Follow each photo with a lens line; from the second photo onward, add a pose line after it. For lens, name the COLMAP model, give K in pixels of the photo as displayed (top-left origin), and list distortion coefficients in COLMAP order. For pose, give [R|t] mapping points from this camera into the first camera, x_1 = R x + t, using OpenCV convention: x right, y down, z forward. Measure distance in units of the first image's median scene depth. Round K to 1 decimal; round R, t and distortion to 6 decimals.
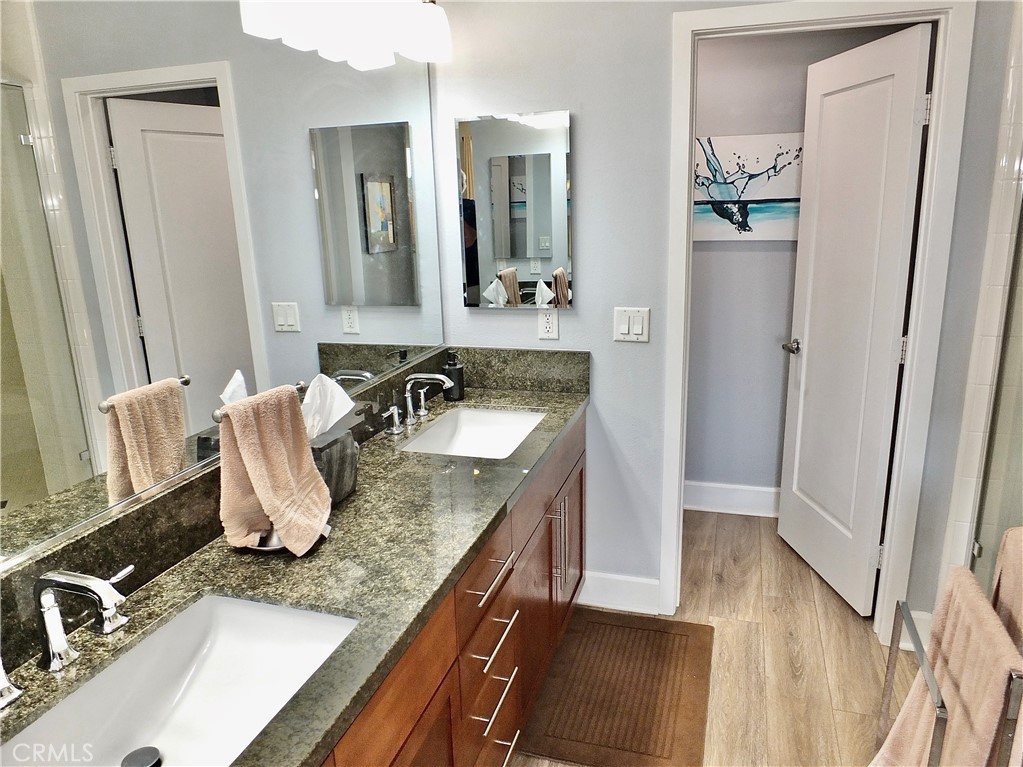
lens RADIAL K [[702.8, 0, 511.5], [0, 702.8, 383.5], [0, 0, 1]] dist [-0.028381, 0.002261]
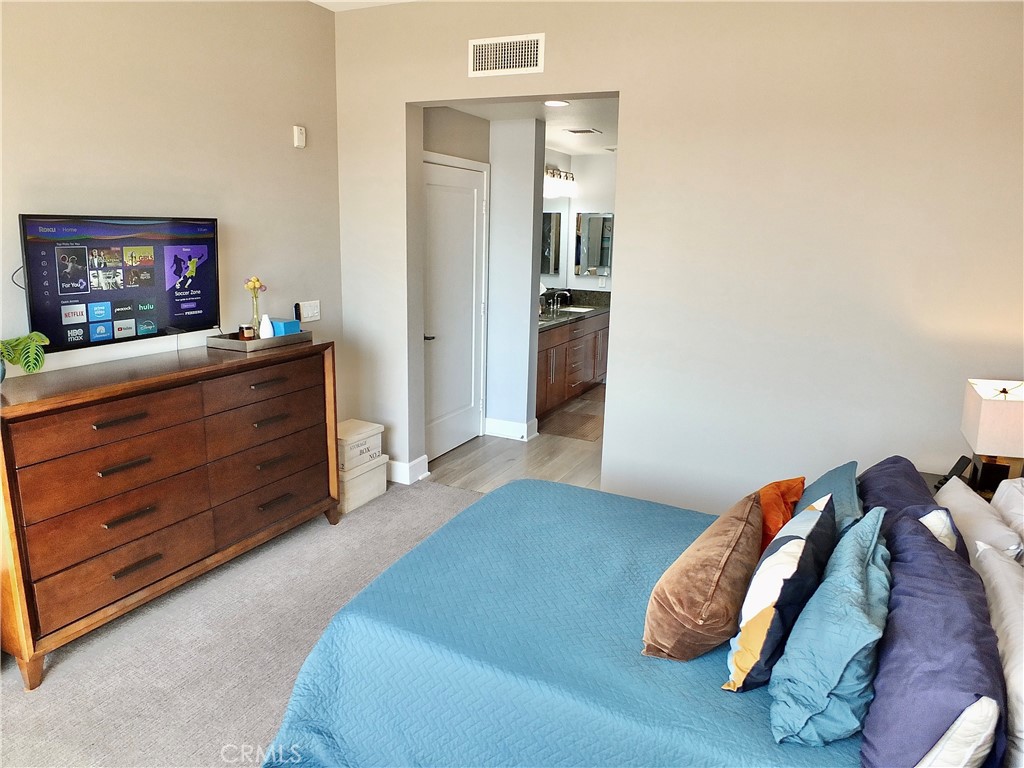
lens RADIAL K [[703.4, 0, 512.0], [0, 703.4, 384.0], [0, 0, 1]] dist [-0.028381, 0.002261]
pose [[0.987517, 0.080230, -0.135549, 0.112638], [-0.084891, 0.995969, -0.028957, 0.454604], [0.132679, 0.040102, 0.990347, -1.948049]]
